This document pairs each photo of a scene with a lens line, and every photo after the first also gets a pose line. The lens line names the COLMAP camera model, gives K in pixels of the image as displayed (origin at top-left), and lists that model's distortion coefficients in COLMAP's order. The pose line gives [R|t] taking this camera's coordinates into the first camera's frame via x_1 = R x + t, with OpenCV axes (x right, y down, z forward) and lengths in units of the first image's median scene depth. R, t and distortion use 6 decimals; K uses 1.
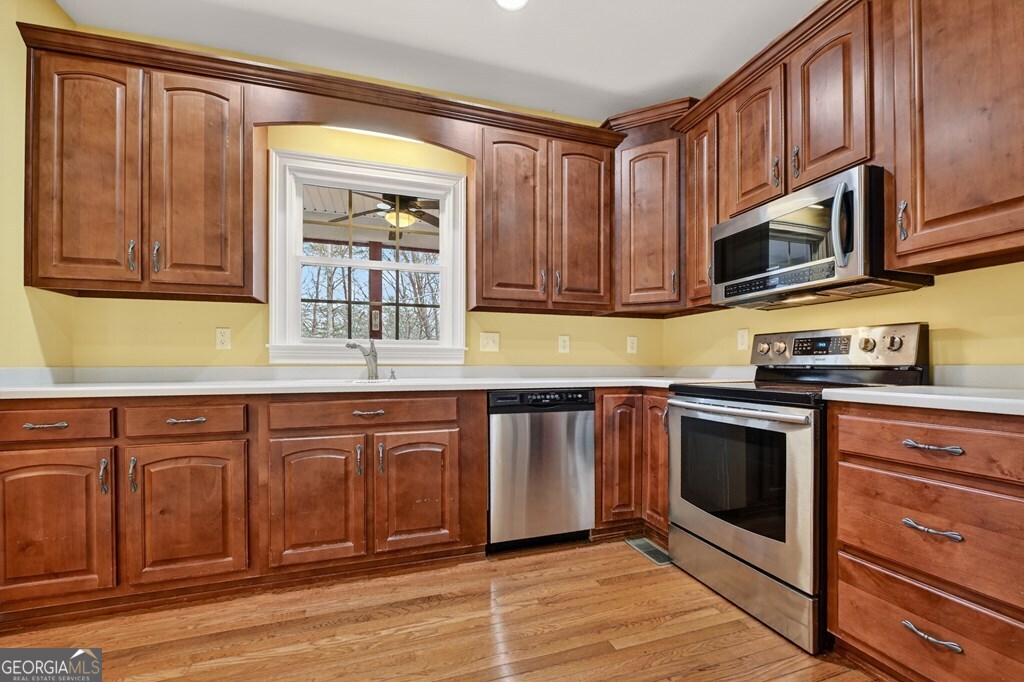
lens RADIAL K [[425.8, 0, 516.0], [0, 425.8, 366.0], [0, 0, 1]] dist [-0.001728, 0.000019]
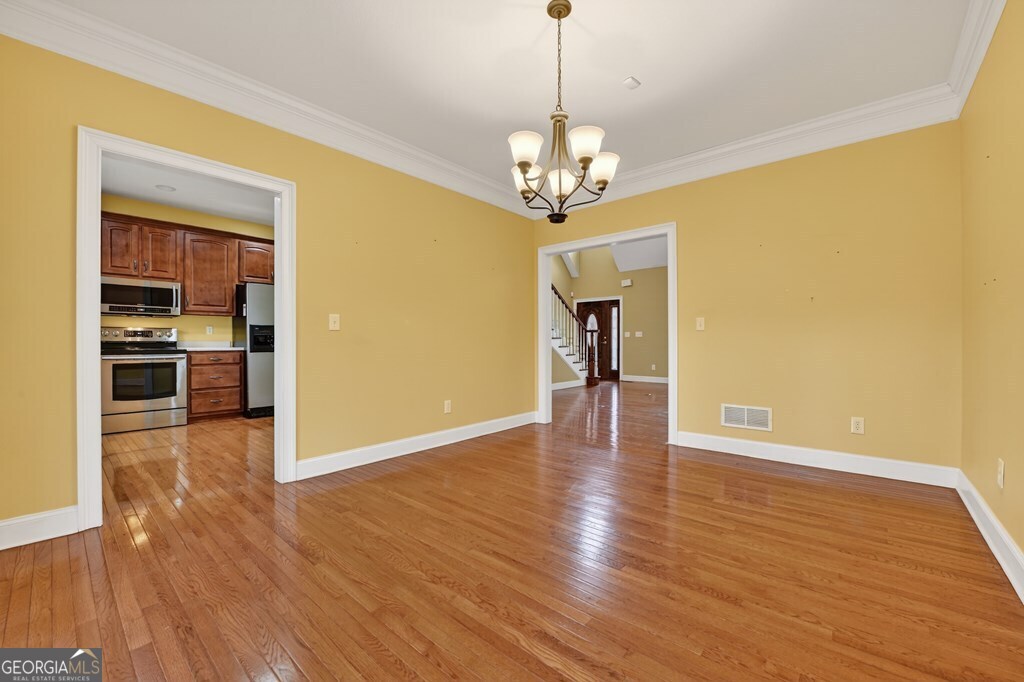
lens RADIAL K [[418.9, 0, 513.4], [0, 418.9, 349.2], [0, 0, 1]] dist [-0.020394, -0.000140]
pose [[-0.501473, -0.009953, 0.865116, -2.666459], [0.002162, 0.999916, 0.012757, 0.019074], [-0.865171, 0.008267, -0.501409, 0.273894]]
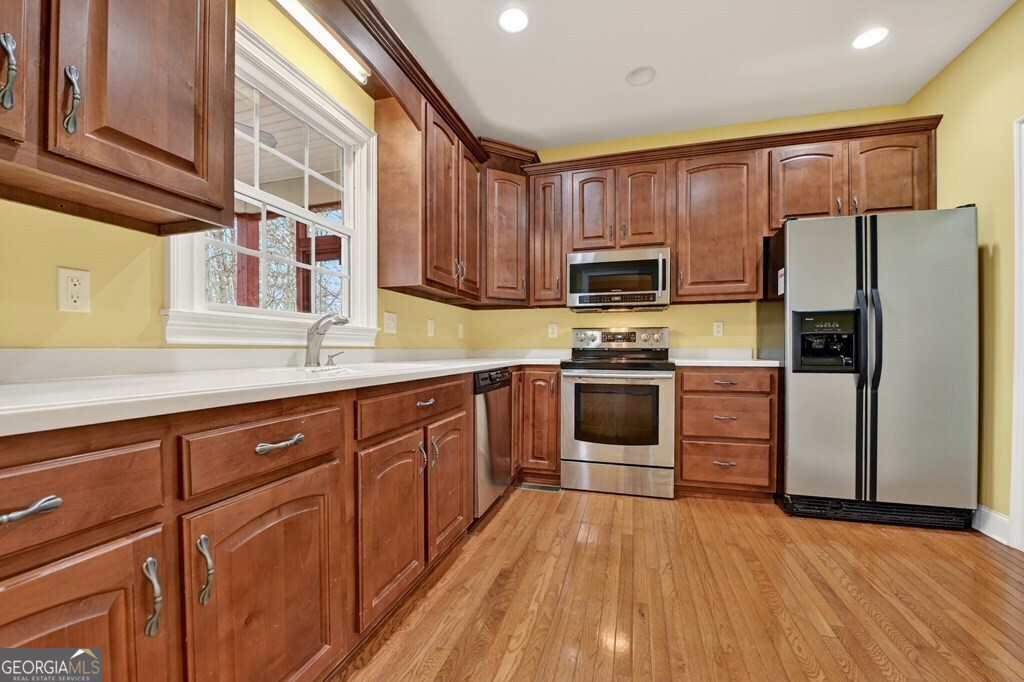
lens RADIAL K [[418.9, 0, 513.4], [0, 418.9, 349.2], [0, 0, 1]] dist [-0.020394, -0.000140]
pose [[0.568755, 0.001370, 0.822506, -0.946786], [-0.000322, 0.999999, -0.001442, 0.003746], [-0.822507, 0.000556, 0.568754, 0.383456]]
